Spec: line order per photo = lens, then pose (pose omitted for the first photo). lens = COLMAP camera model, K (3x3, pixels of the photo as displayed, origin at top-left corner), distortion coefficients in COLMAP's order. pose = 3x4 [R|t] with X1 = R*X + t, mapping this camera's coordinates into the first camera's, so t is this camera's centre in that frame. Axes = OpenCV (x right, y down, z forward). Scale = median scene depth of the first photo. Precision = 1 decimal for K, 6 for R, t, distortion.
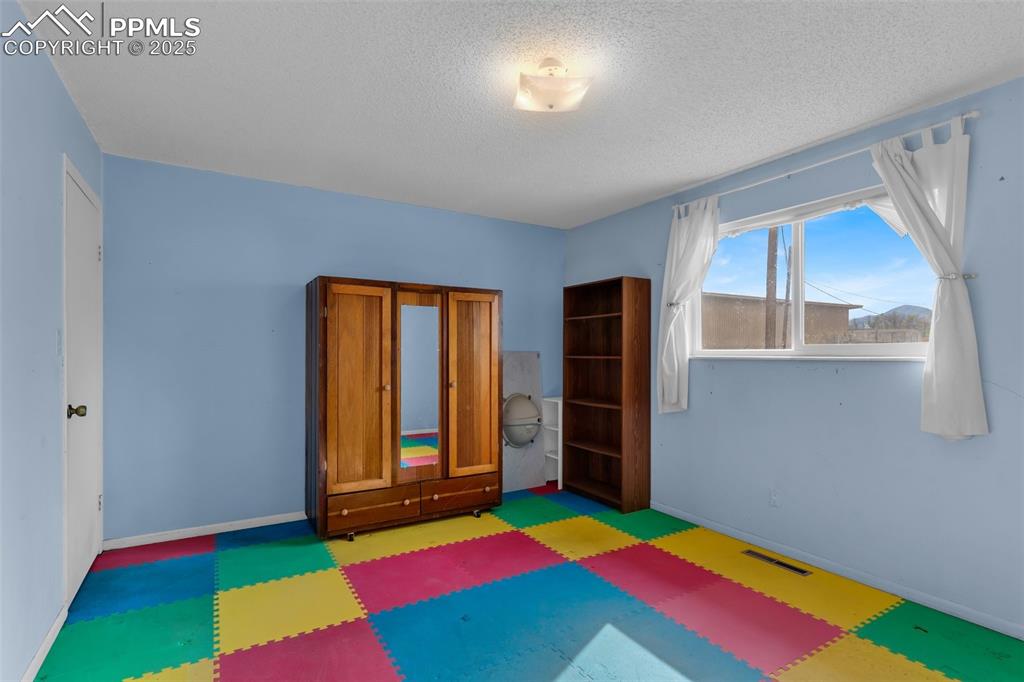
lens RADIAL K [[499.6, 0, 511.7], [0, 499.6, 347.7], [0, 0, 1]] dist [-0.003854, -0.000661]
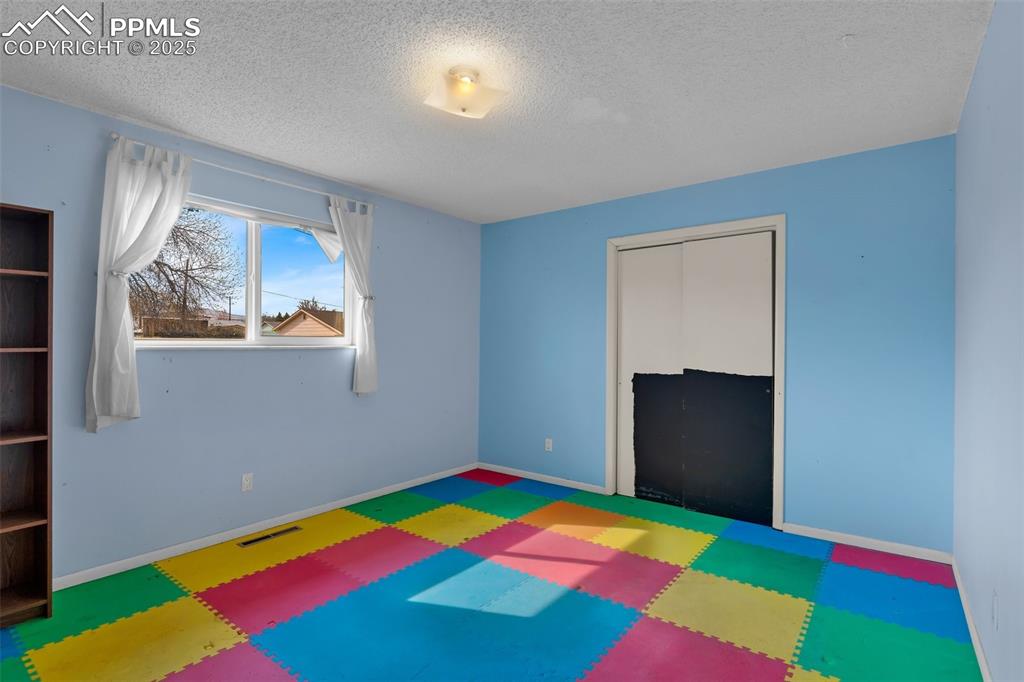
lens RADIAL K [[499.6, 0, 511.9], [0, 499.6, 342.3], [0, 0, 1]] dist [-0.003854, -0.000661]
pose [[-0.367384, 0.000457, 0.930069, -0.653065], [-0.009465, 0.999946, -0.004230, 0.008905], [-0.930021, -0.010357, -0.367360, 0.893590]]
